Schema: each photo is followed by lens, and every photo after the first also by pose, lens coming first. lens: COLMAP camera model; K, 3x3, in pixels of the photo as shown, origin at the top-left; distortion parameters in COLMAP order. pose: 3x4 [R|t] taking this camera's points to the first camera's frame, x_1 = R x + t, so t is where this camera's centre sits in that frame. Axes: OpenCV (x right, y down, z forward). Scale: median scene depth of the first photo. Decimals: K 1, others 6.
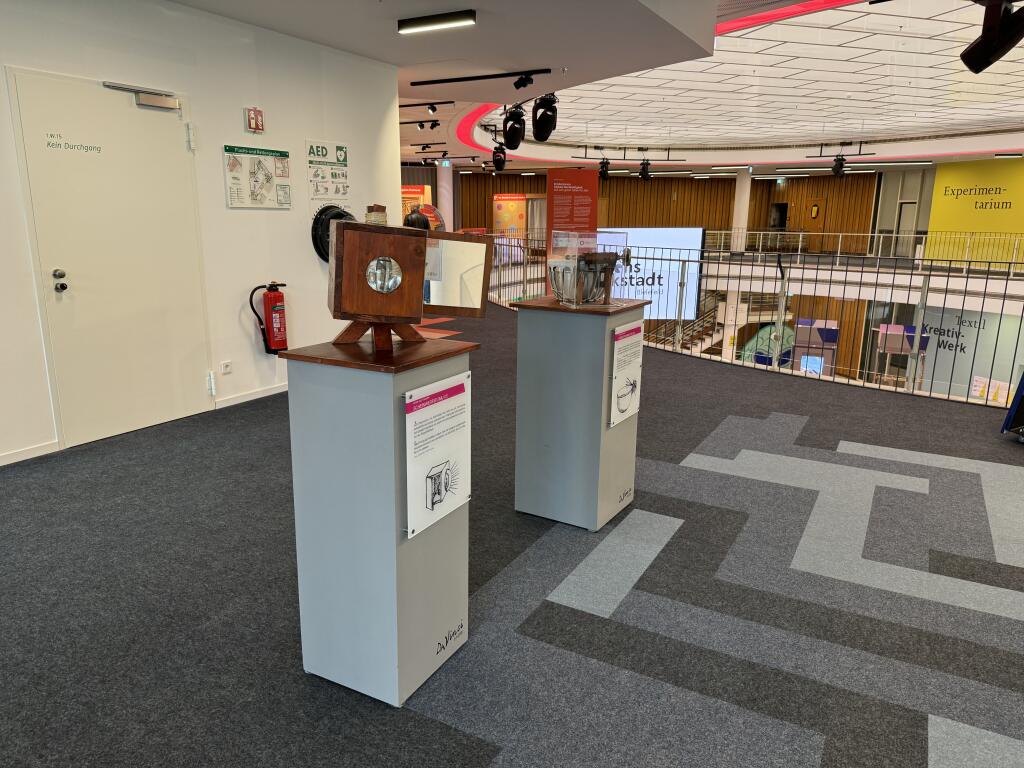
lens RADIAL K [[718.6, 0, 512.0], [0, 718.6, 384.0], [0, 0, 1]] dist [0.047258, -0.068987]
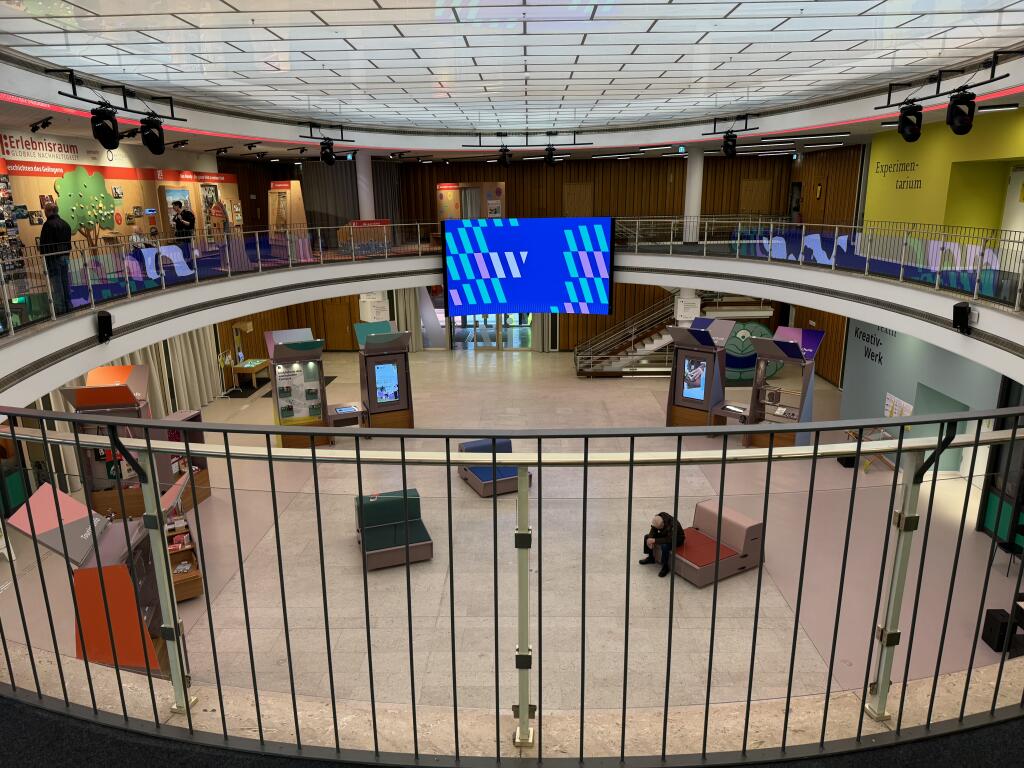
lens RADIAL K [[718.6, 0, 512.0], [0, 718.6, 384.0], [0, 0, 1]] dist [0.047258, -0.068987]
pose [[0.944278, 0.062481, -0.323164, 0.463735], [-0.054464, 0.997943, 0.033802, -0.025075], [0.324611, -0.014317, 0.945739, 0.078507]]
